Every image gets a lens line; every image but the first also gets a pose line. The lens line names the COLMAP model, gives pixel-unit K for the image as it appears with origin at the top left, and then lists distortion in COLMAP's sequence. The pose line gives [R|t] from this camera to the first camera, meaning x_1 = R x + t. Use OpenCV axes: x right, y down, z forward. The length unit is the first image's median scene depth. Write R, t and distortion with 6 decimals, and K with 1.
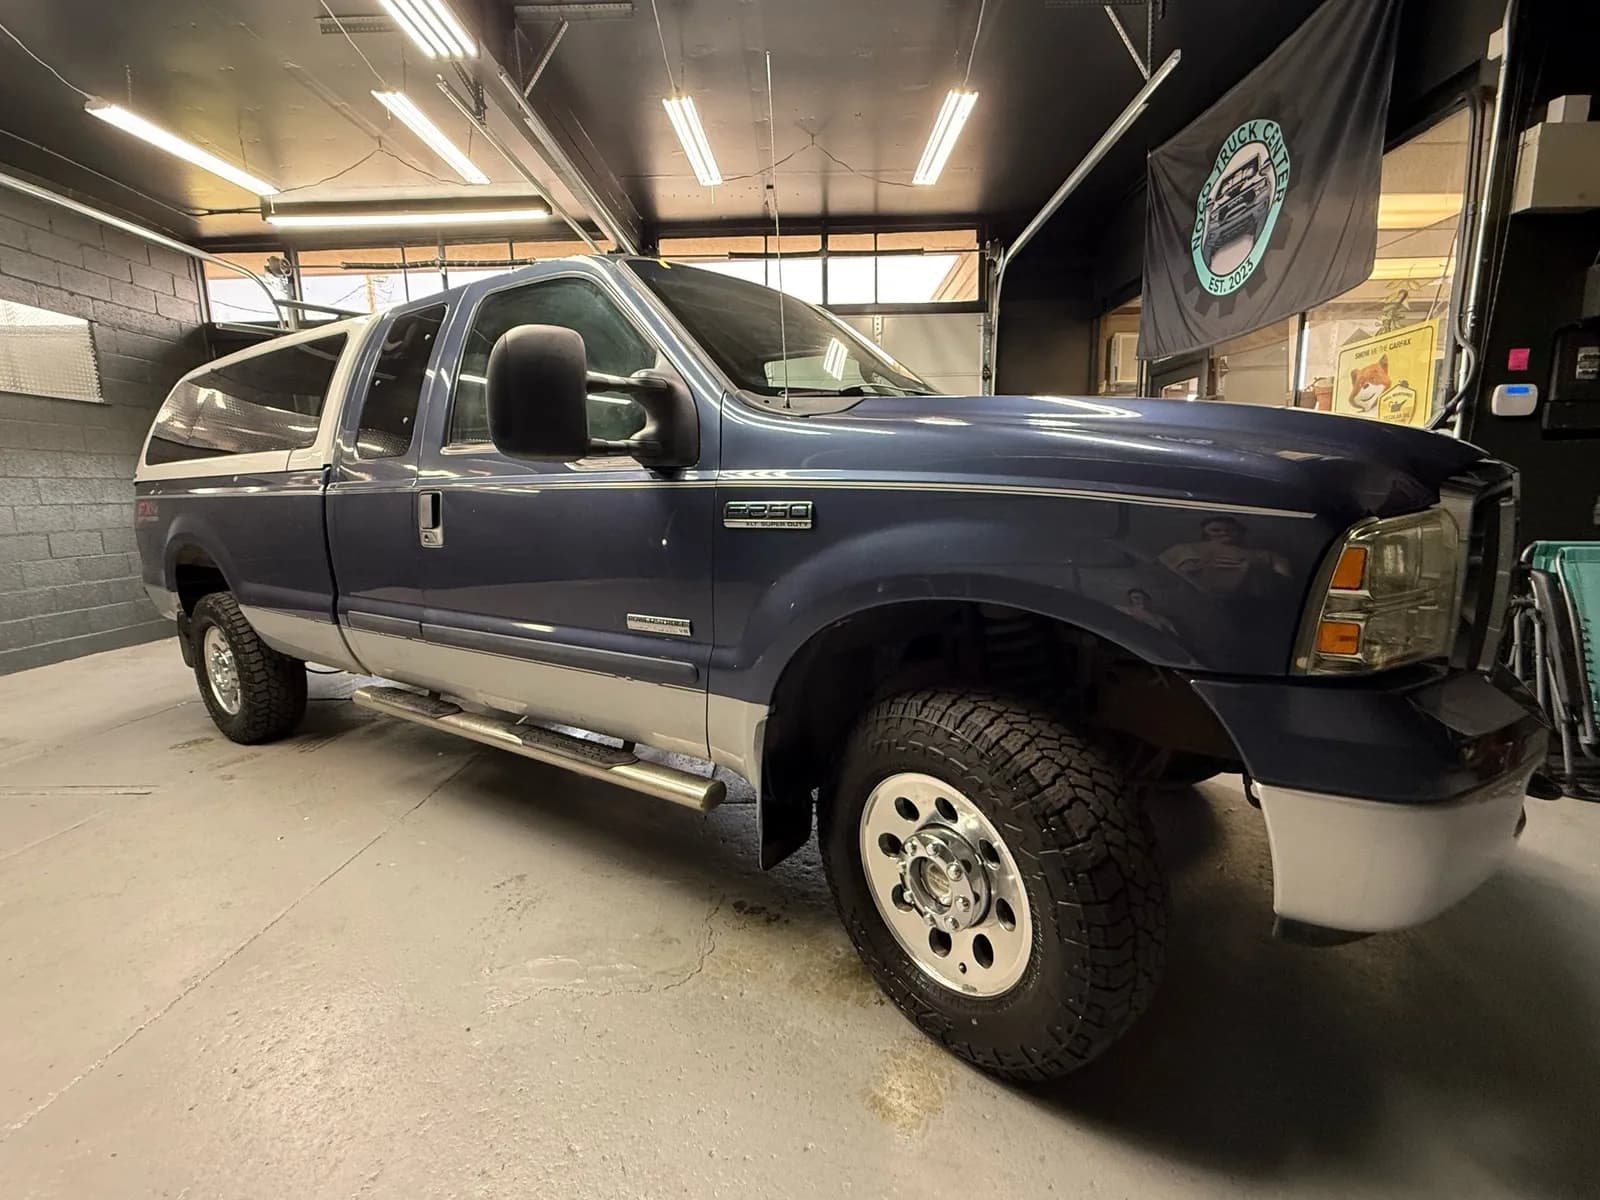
lens RADIAL K [[710.0, 0, 804.7], [0, 710.0, 601.5], [0, 0, 1]] dist [0.001912, -0.002279]
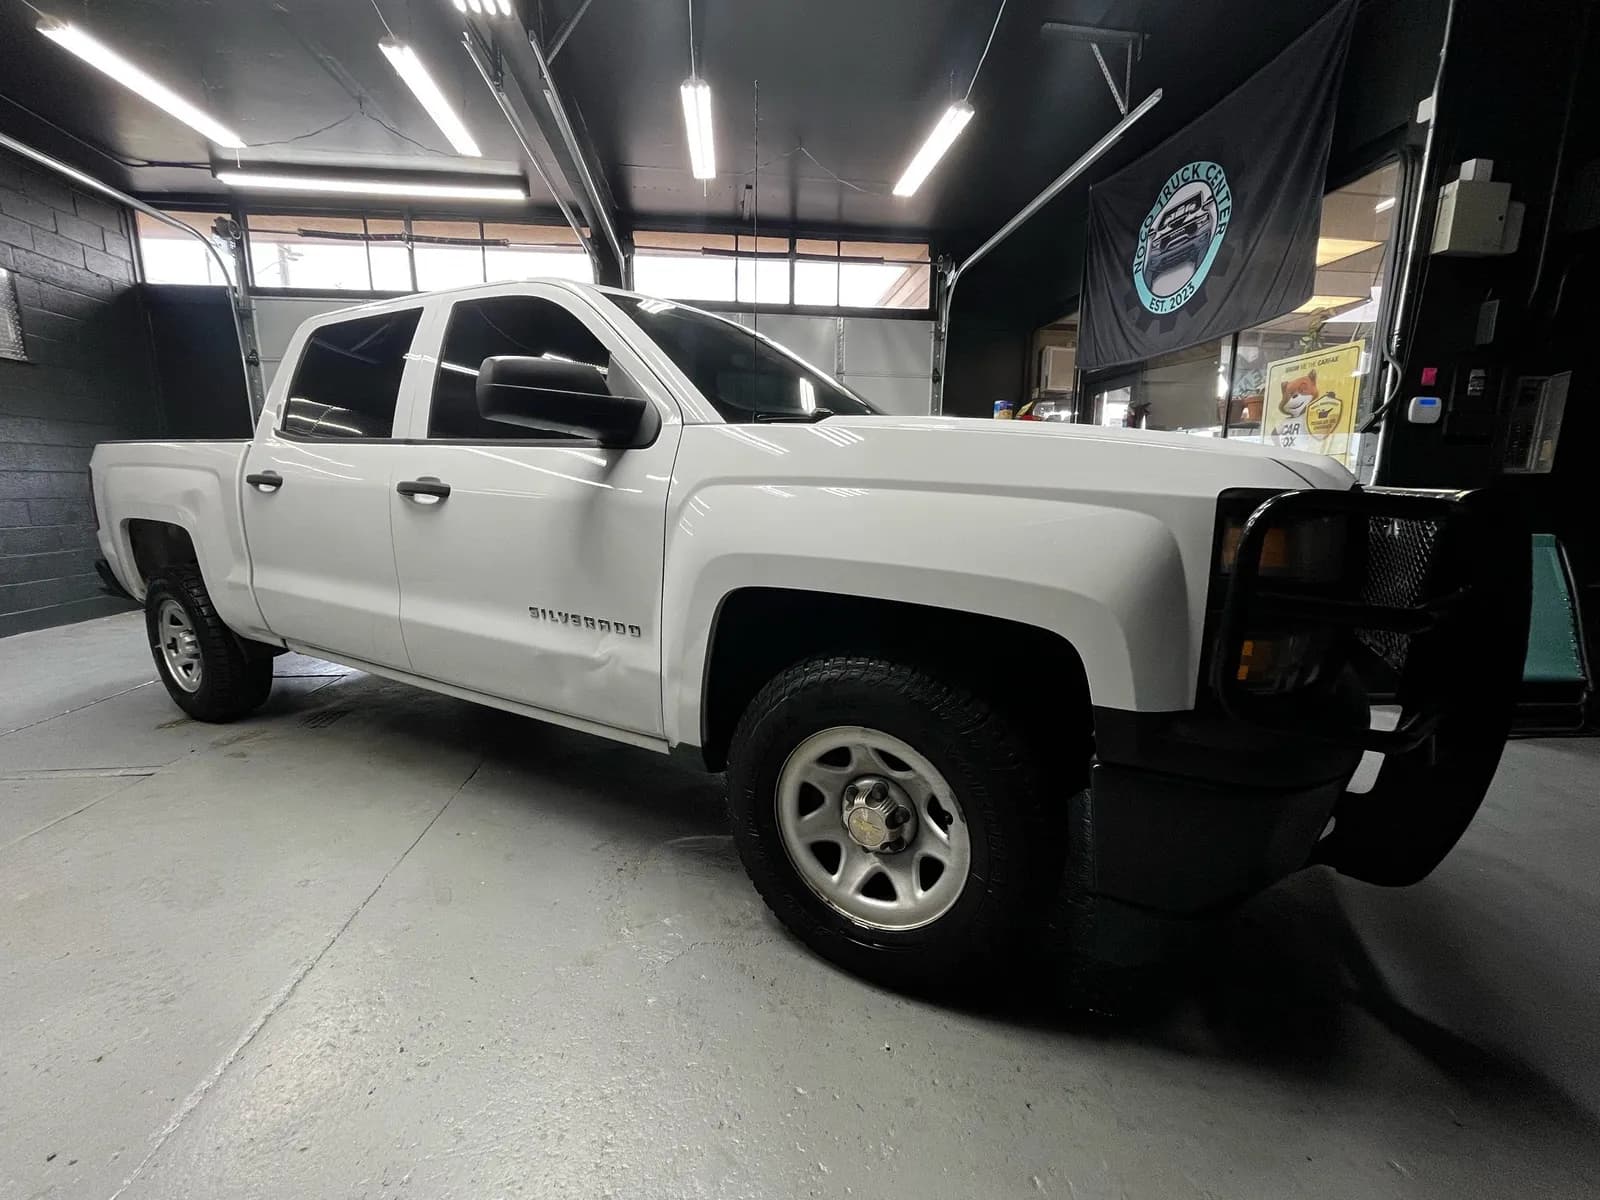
lens RADIAL K [[648.4, 0, 805.8], [0, 648.4, 602.4], [0, 0, 1]] dist [-0.001622, -0.000512]
pose [[0.990383, -0.000225, 0.138355, -0.132358], [-0.002927, 0.999741, 0.022579, 0.014988], [-0.138324, -0.022767, 0.990125, 0.028105]]
